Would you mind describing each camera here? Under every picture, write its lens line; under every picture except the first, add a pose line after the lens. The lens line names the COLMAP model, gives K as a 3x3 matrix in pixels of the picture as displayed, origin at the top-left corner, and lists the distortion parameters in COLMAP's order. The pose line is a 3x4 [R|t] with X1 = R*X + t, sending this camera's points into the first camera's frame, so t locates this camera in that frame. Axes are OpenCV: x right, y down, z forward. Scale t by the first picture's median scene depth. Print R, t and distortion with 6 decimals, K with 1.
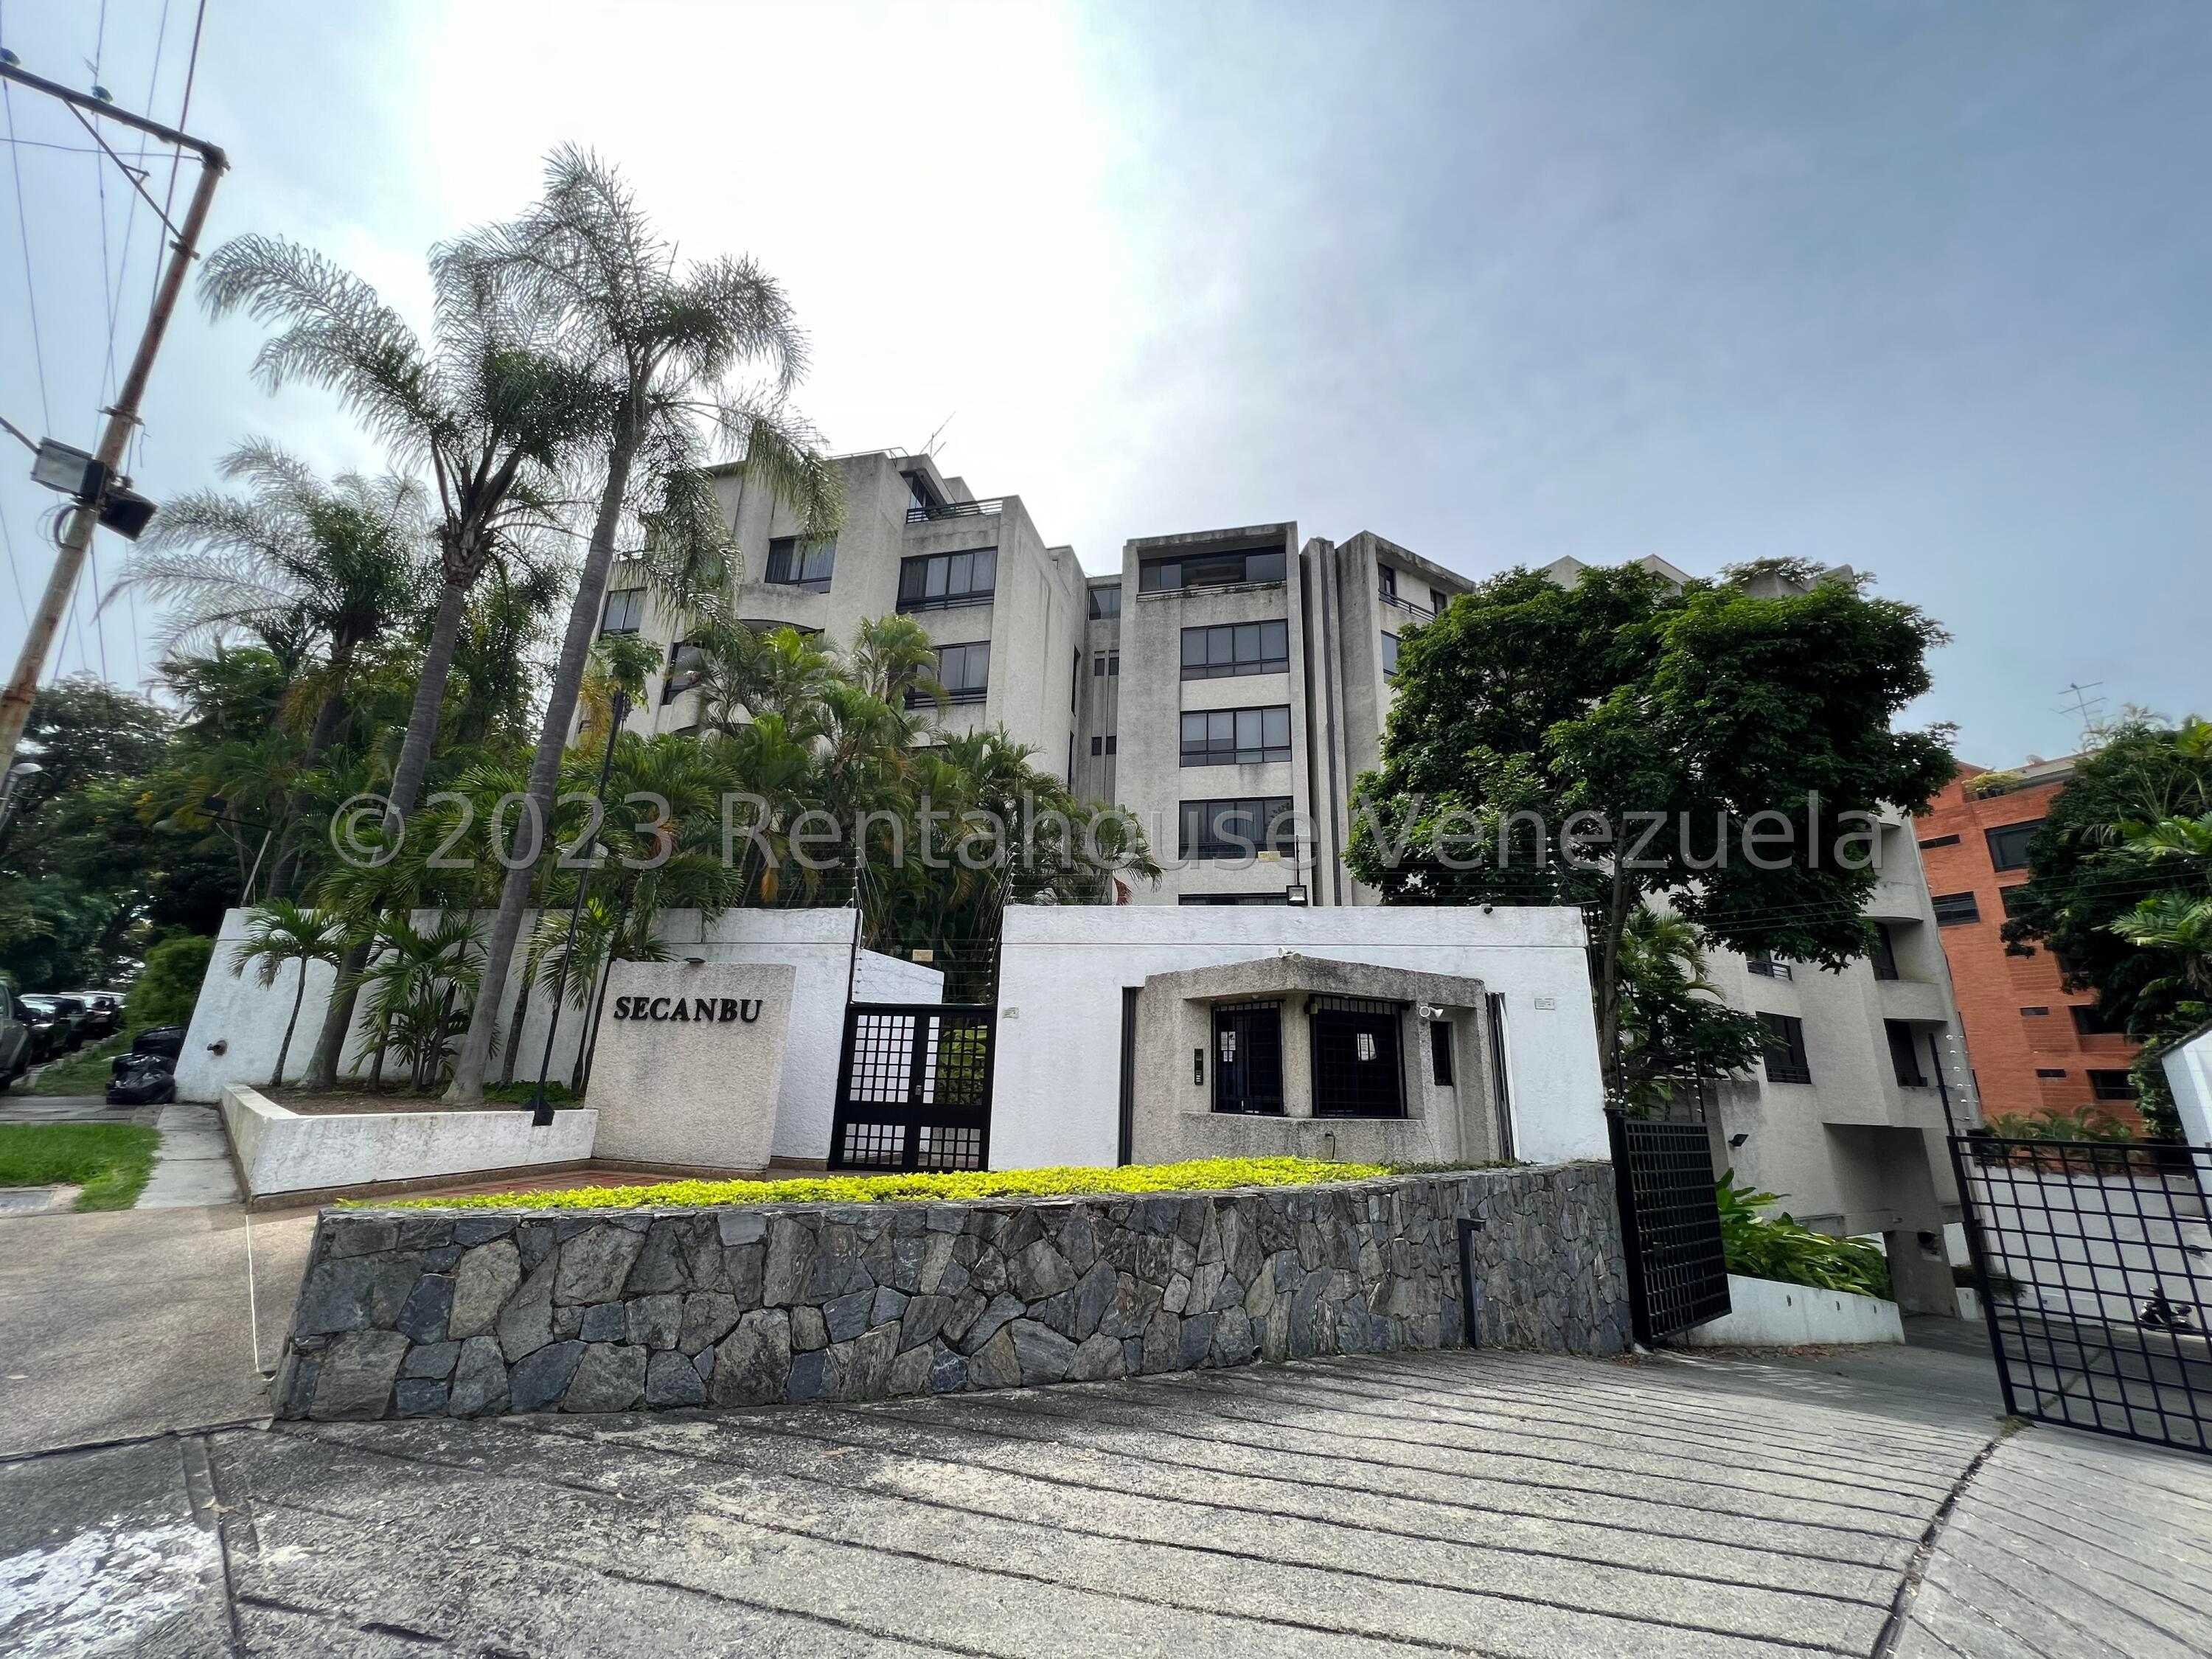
lens RADIAL K [[888.7, 0, 1106.0], [0, 888.7, 829.5], [0, 0, 1]] dist [0.001387, 0.000533]
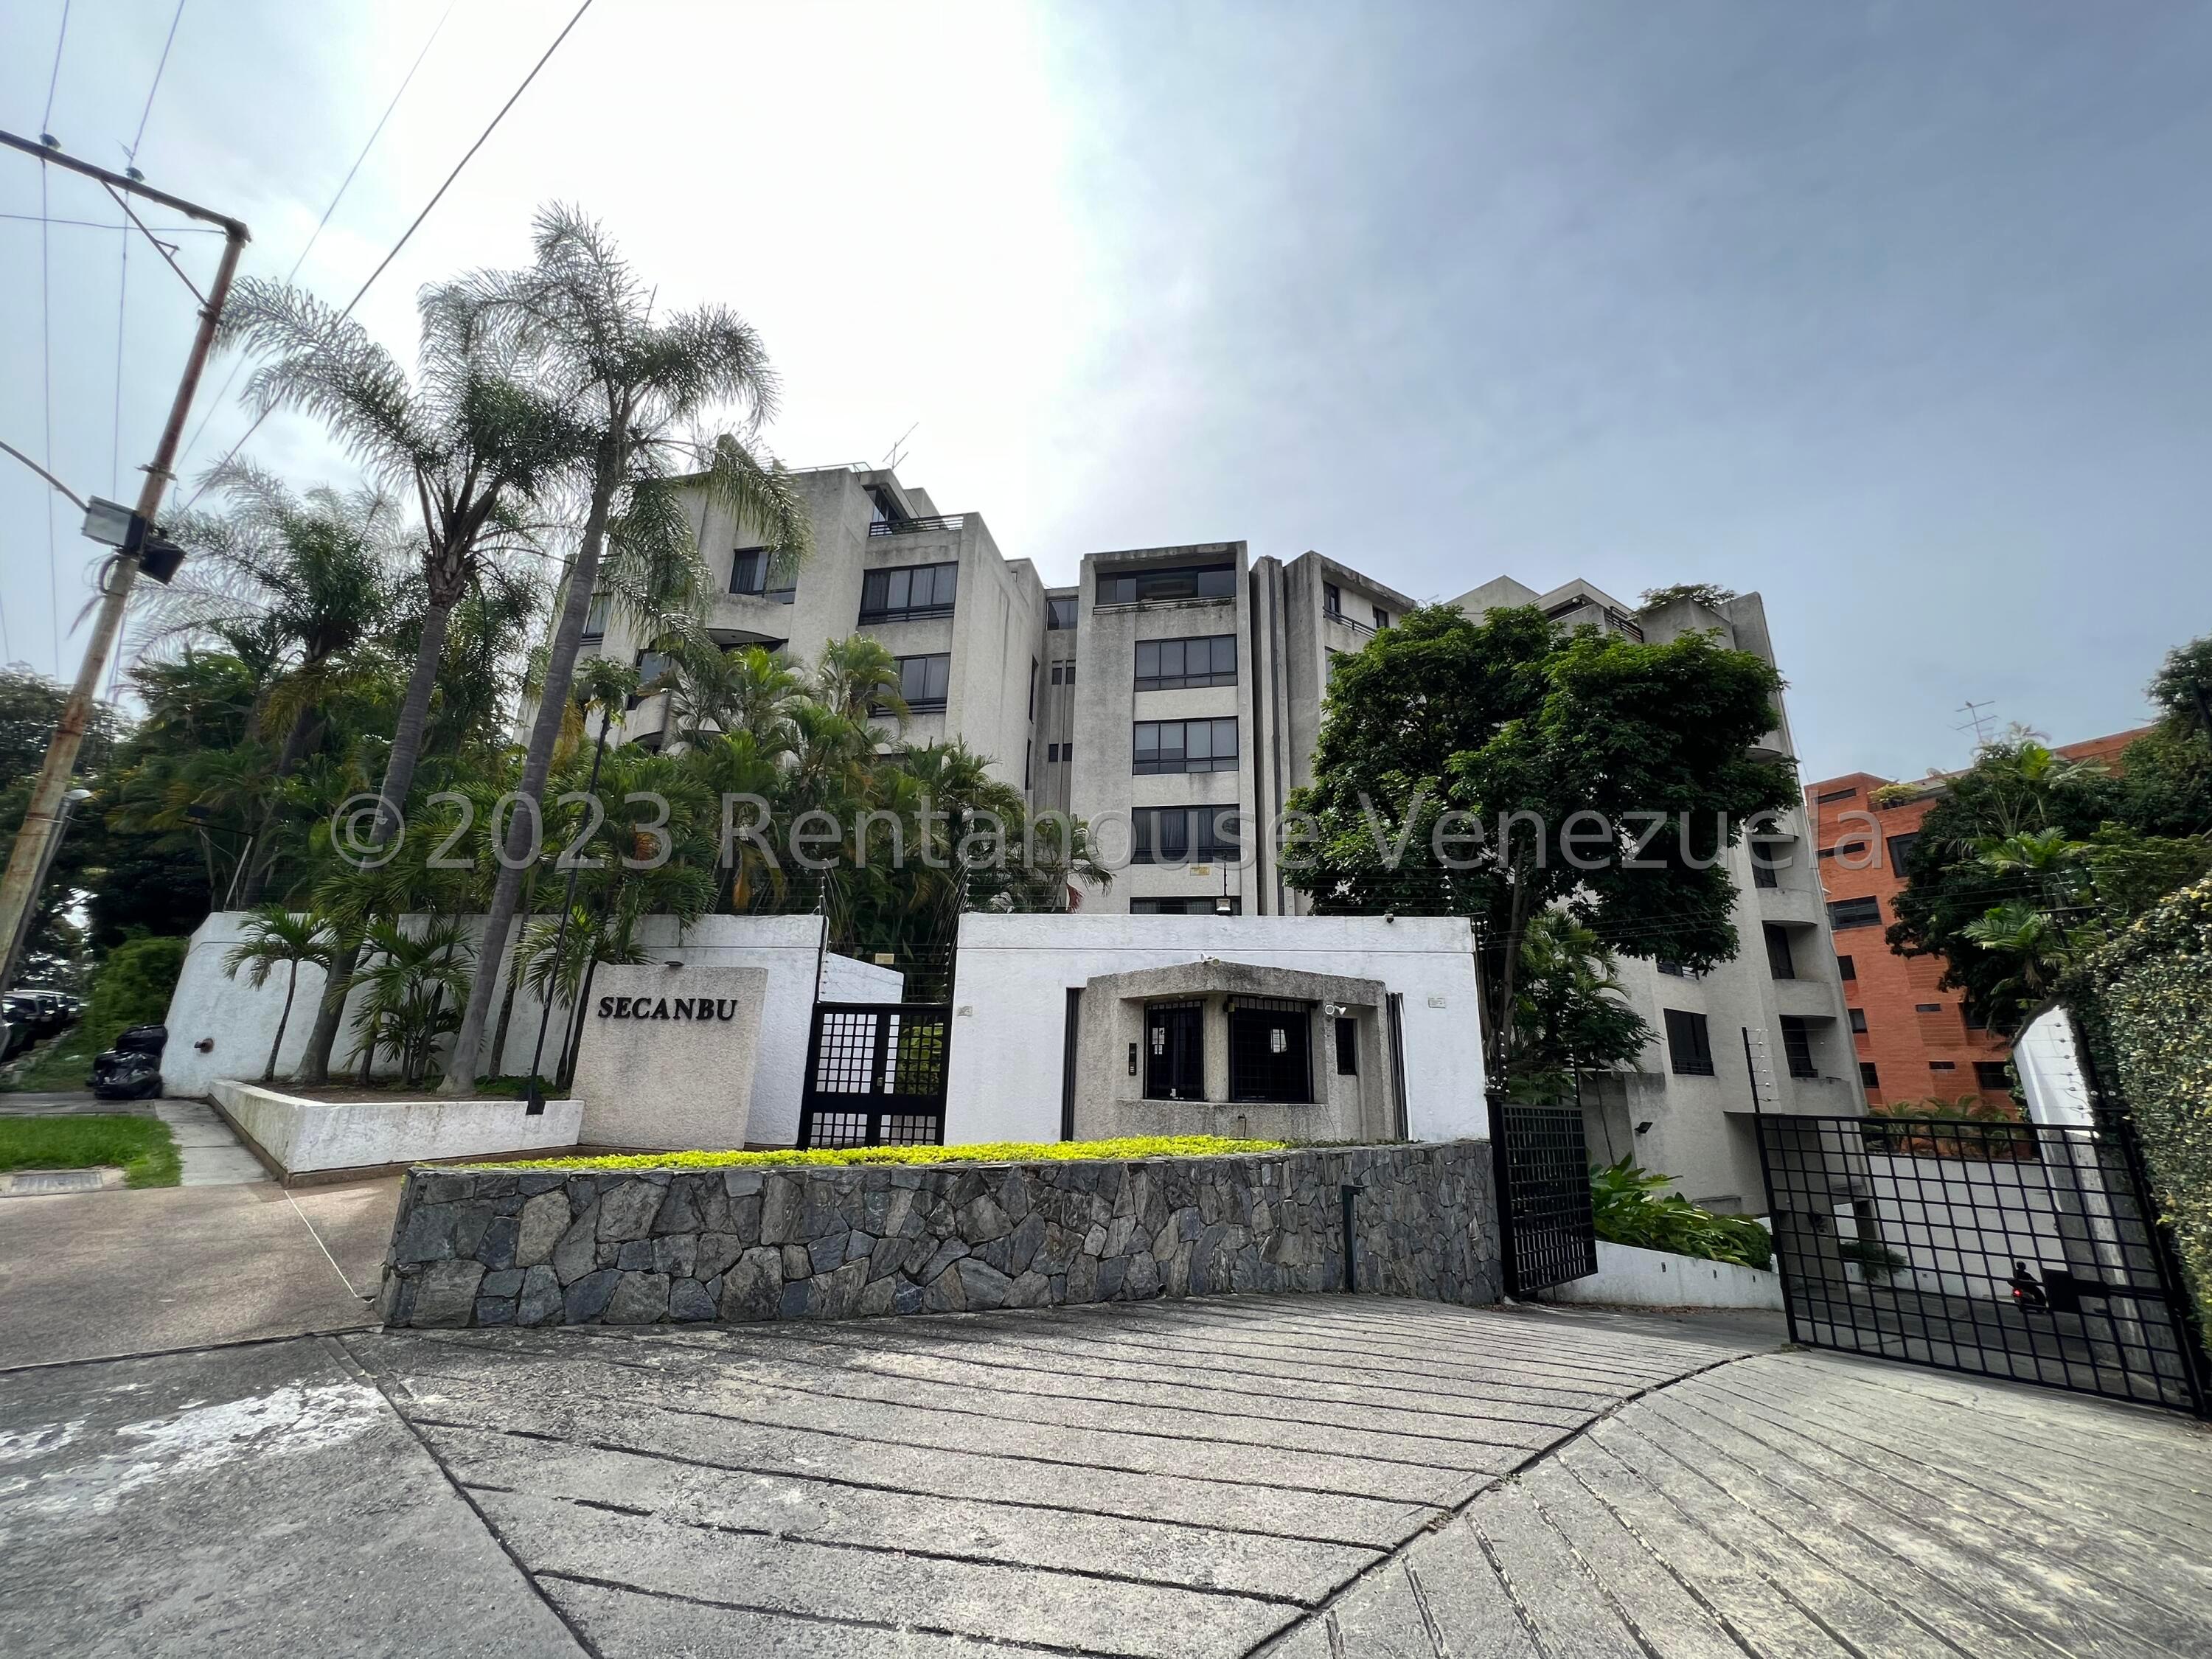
lens RADIAL K [[888.7, 0, 1106.0], [0, 888.7, 829.5], [0, 0, 1]] dist [0.001387, 0.000533]
pose [[0.998997, 0.007659, 0.044110, 0.016703], [-0.007782, 0.999966, 0.002633, -0.022662], [-0.044088, -0.002974, 0.999023, -0.104989]]
